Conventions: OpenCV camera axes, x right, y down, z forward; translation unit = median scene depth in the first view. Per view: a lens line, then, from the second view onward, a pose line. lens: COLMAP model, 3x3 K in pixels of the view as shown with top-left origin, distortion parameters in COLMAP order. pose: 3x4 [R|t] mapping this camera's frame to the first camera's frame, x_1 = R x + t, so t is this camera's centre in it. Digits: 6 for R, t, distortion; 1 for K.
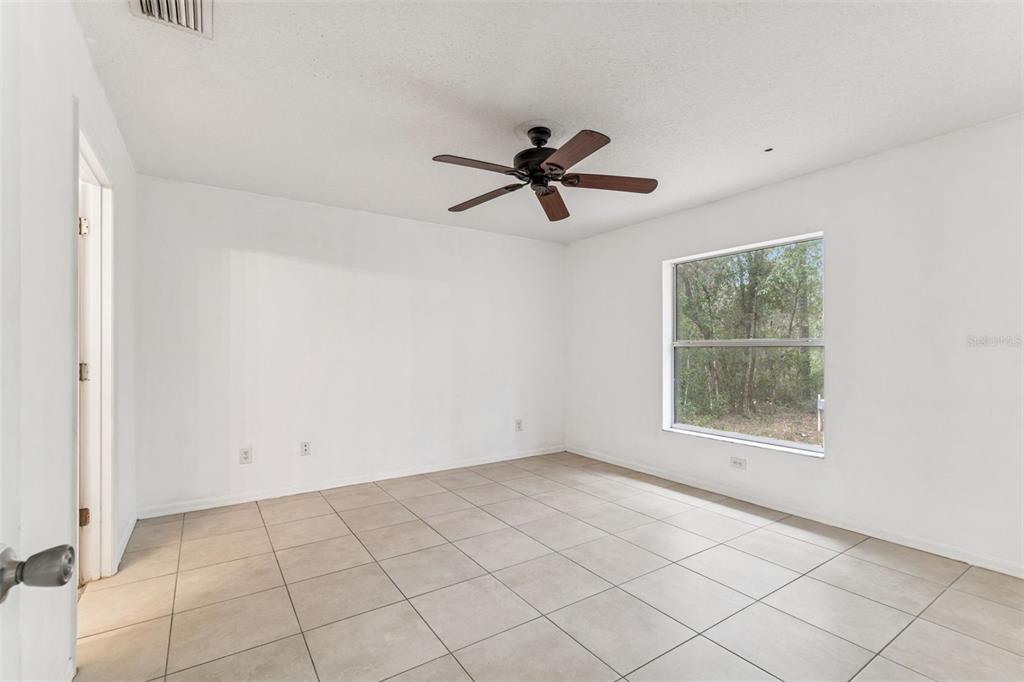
lens RADIAL K [[449.8, 0, 502.0], [0, 449.8, 347.7], [0, 0, 1]] dist [-0.000142, 0.000275]
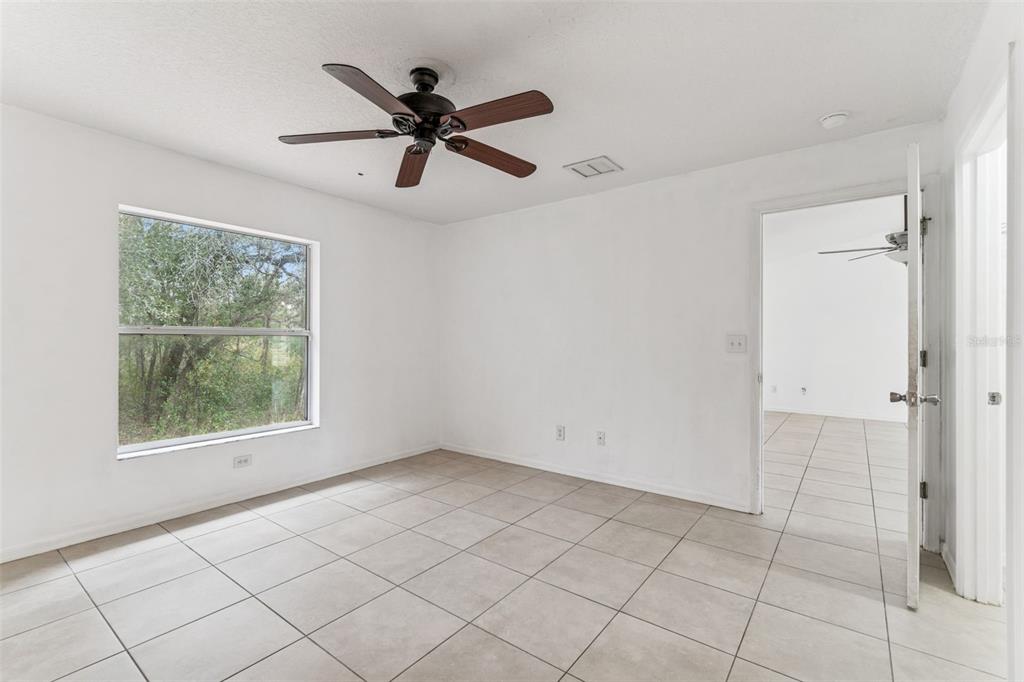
lens RADIAL K [[449.8, 0, 503.3], [0, 449.8, 338.8], [0, 0, 1]] dist [-0.000142, 0.000275]
pose [[-0.321290, 0.001003, 0.946980, -0.537281], [-0.008775, 0.999953, -0.004036, 0.003771], [-0.946940, -0.009607, -0.321266, 0.813461]]
